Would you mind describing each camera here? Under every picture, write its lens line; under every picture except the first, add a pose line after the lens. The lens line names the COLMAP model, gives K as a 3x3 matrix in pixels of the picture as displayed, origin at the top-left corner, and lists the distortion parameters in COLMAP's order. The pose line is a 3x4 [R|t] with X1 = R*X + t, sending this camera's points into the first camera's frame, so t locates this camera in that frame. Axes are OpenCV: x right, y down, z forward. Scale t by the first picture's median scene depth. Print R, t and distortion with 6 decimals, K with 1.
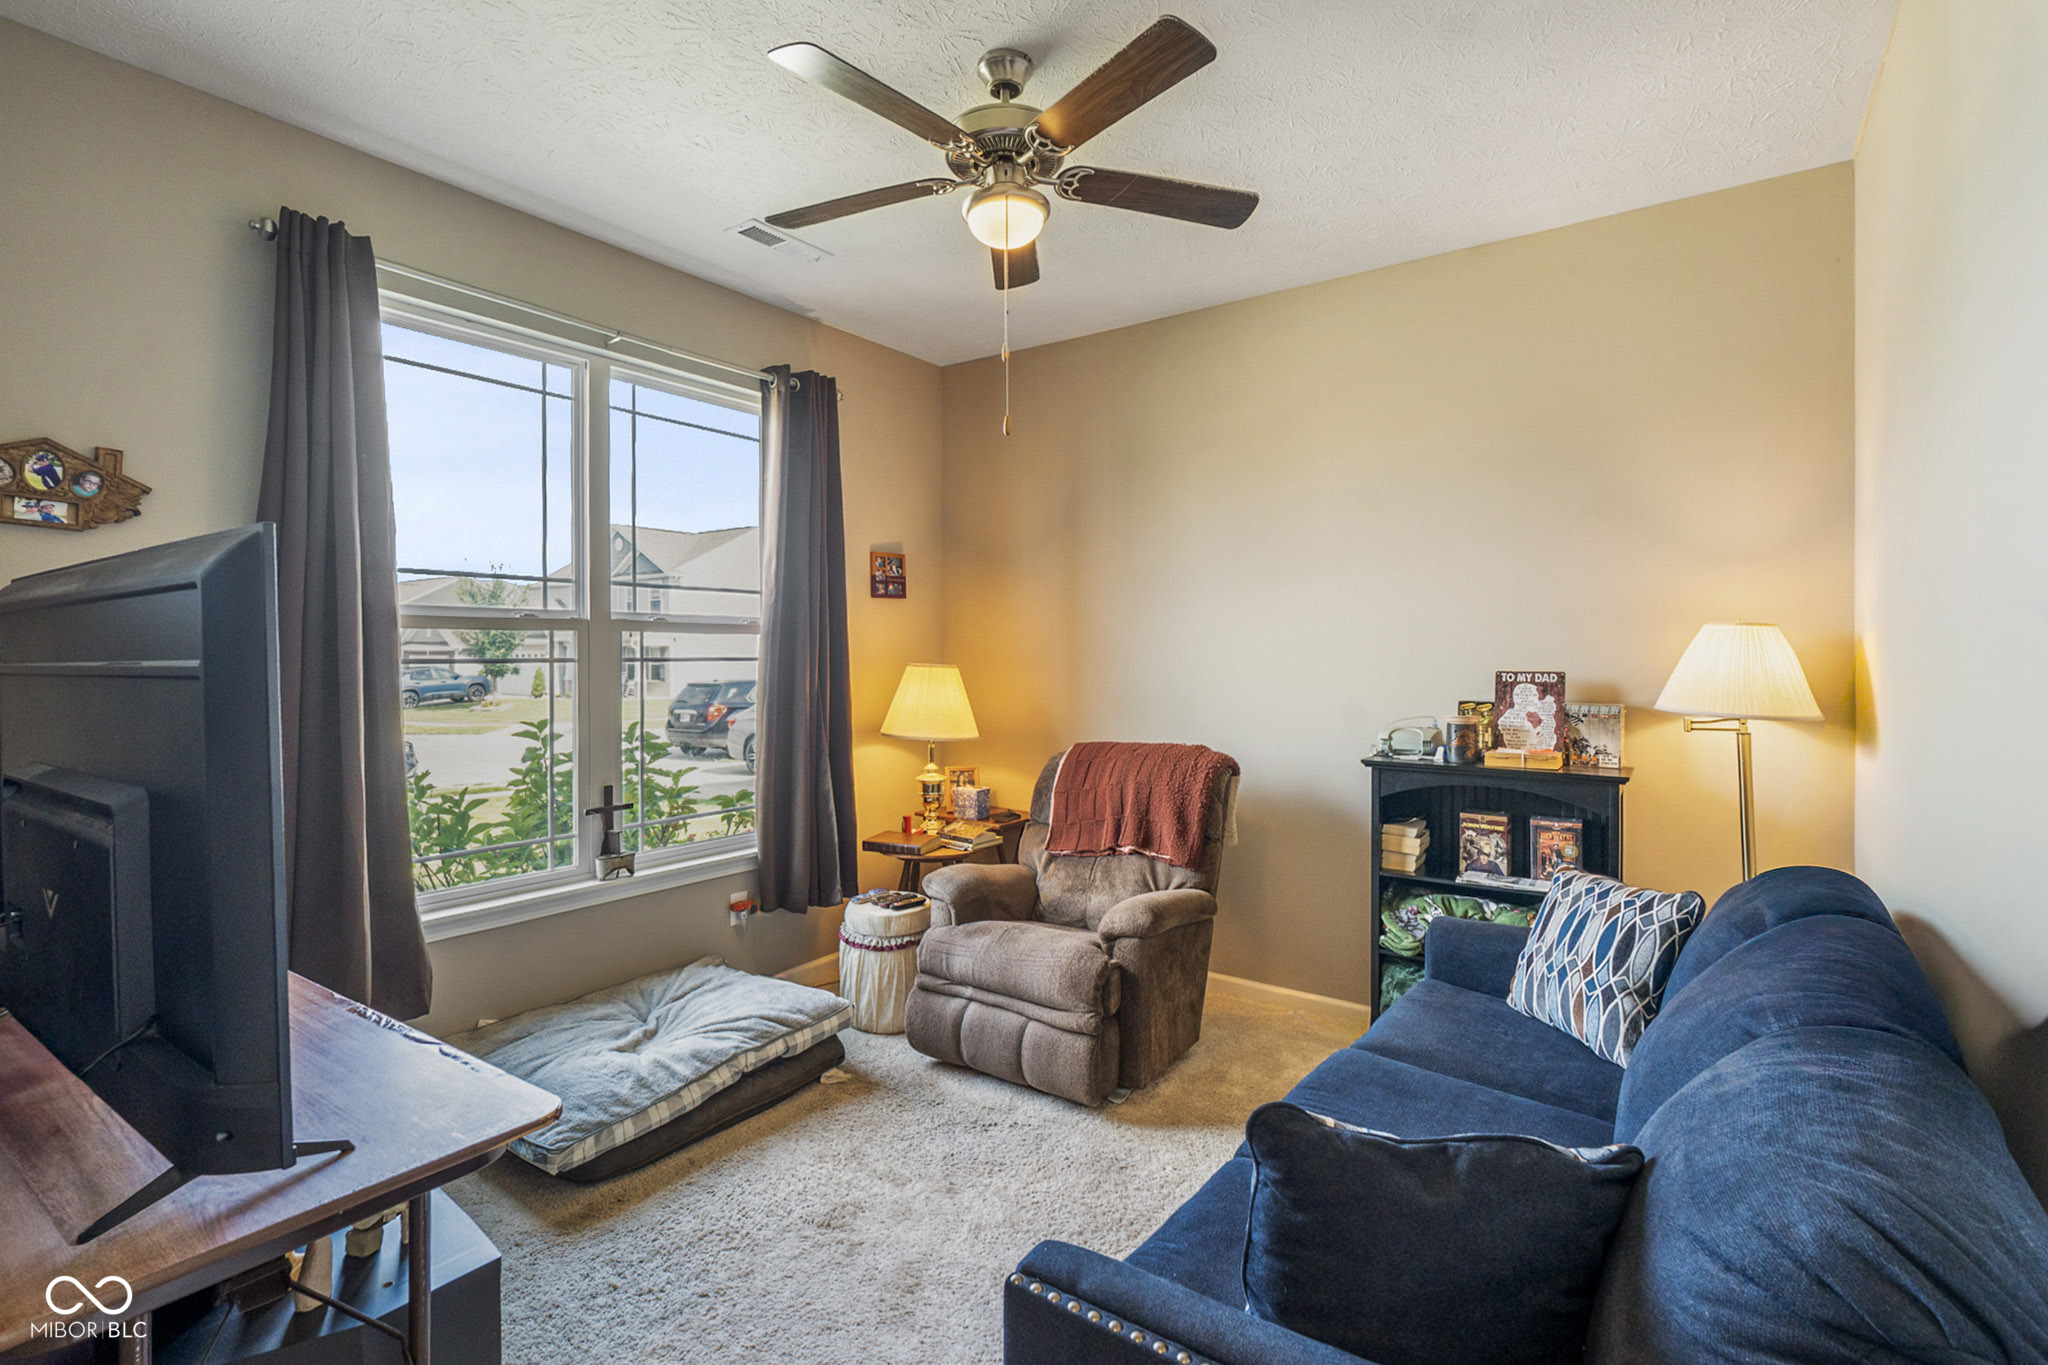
lens RADIAL K [[957.4, 0, 981.2], [0, 957.4, 654.9], [0, 0, 1]] dist [0.002738, 0.001049]
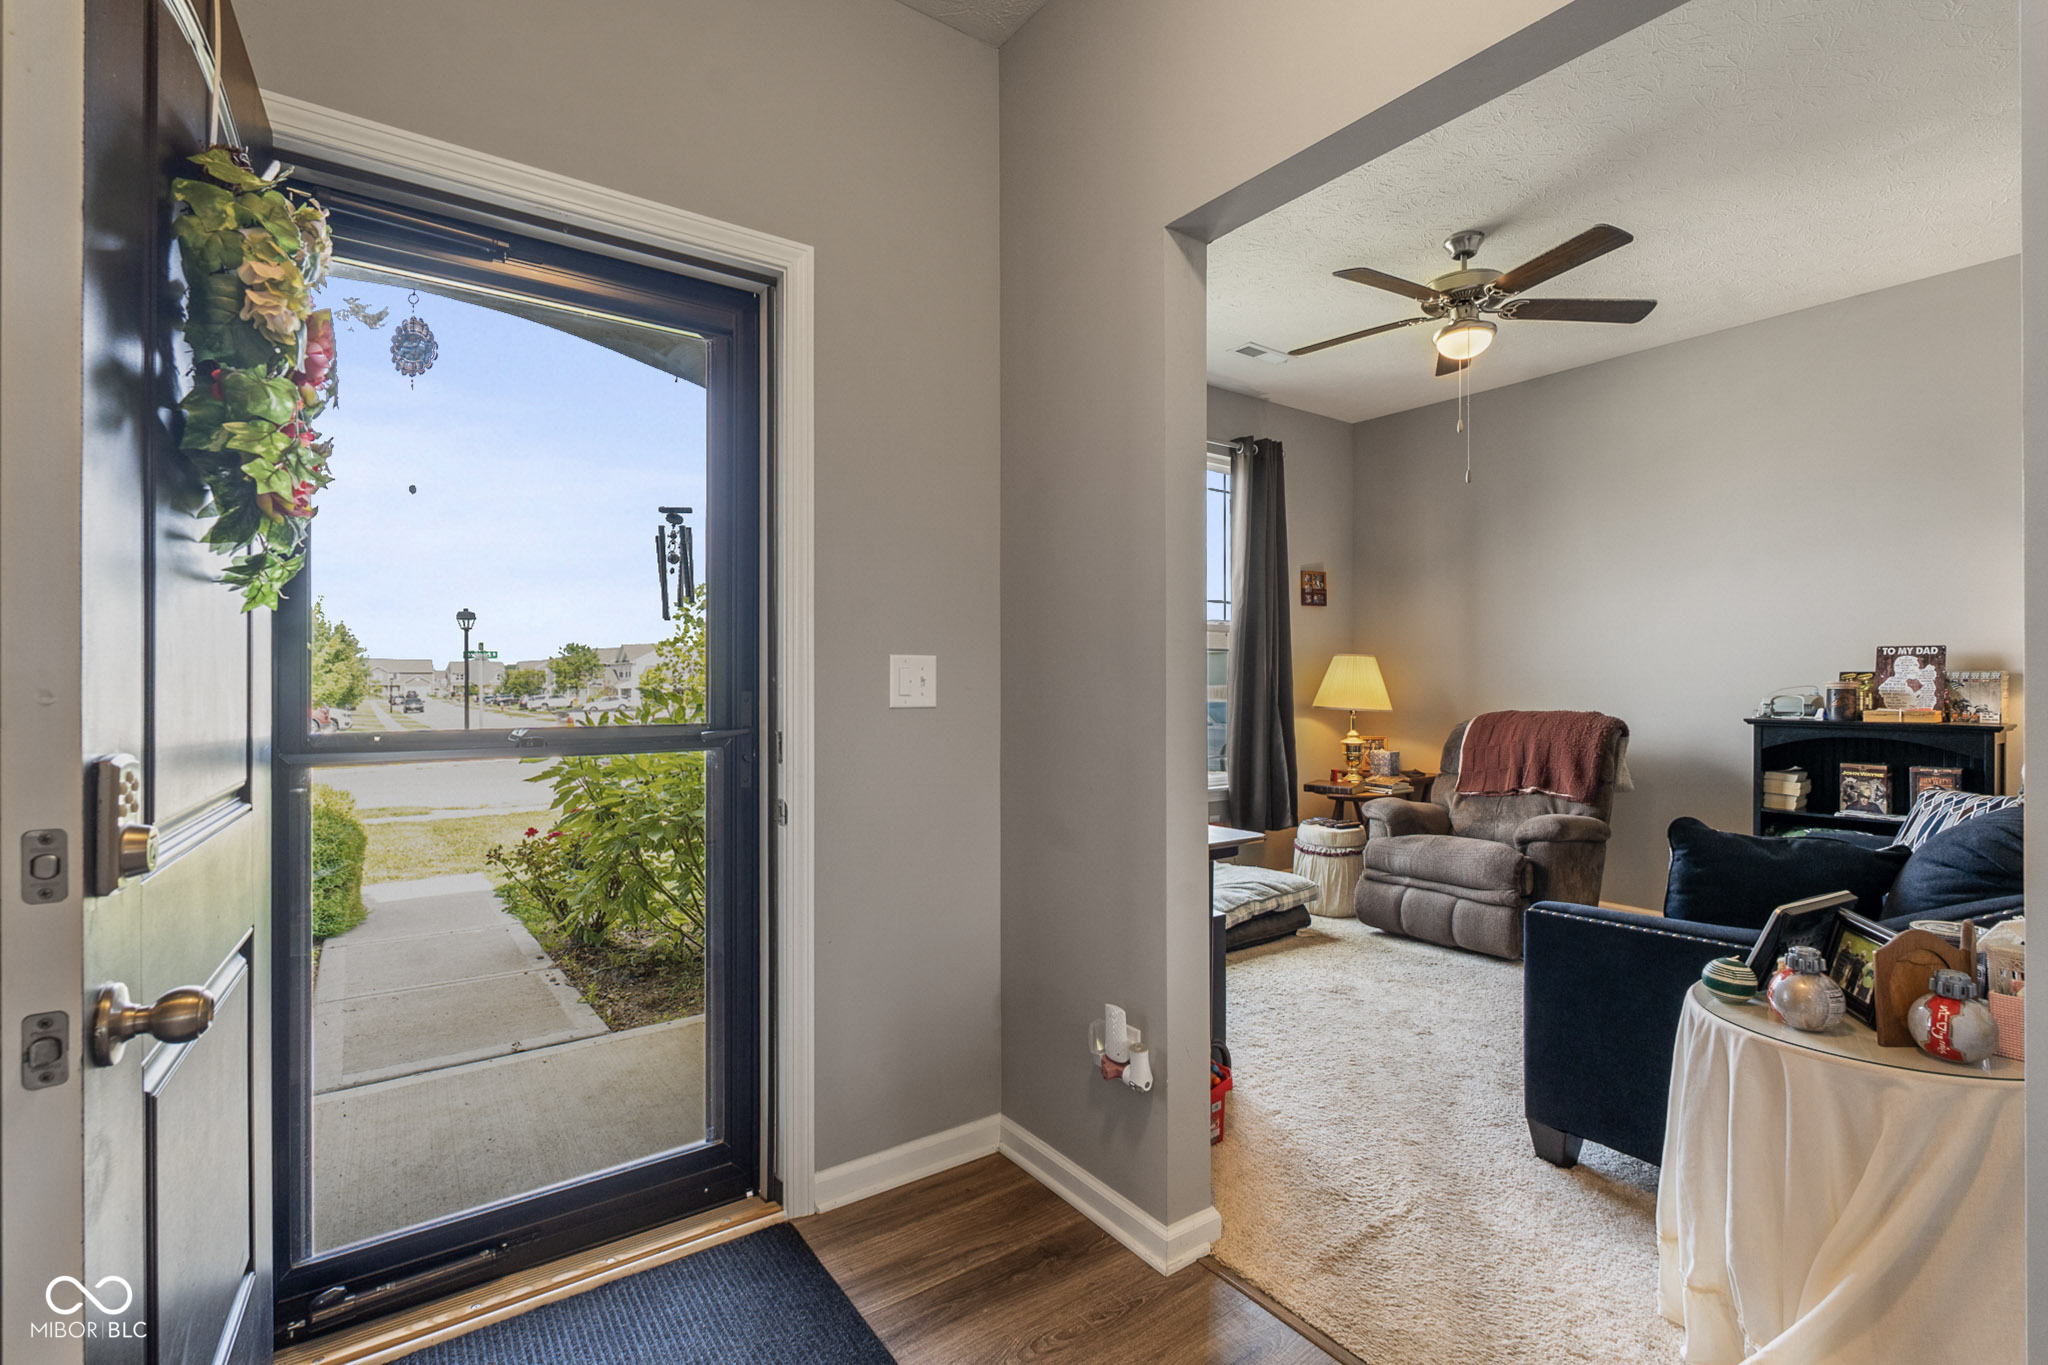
lens RADIAL K [[903.1, 0, 1024.0], [0, 903.1, 682.5], [0, 0, 1]] dist [0.002585, -0.001232]
pose [[0.954843, 0.001430, -0.297107, -0.152222], [-0.001472, 0.999999, 0.000082, 0.064396], [0.297106, 0.000359, 0.954844, -0.411718]]
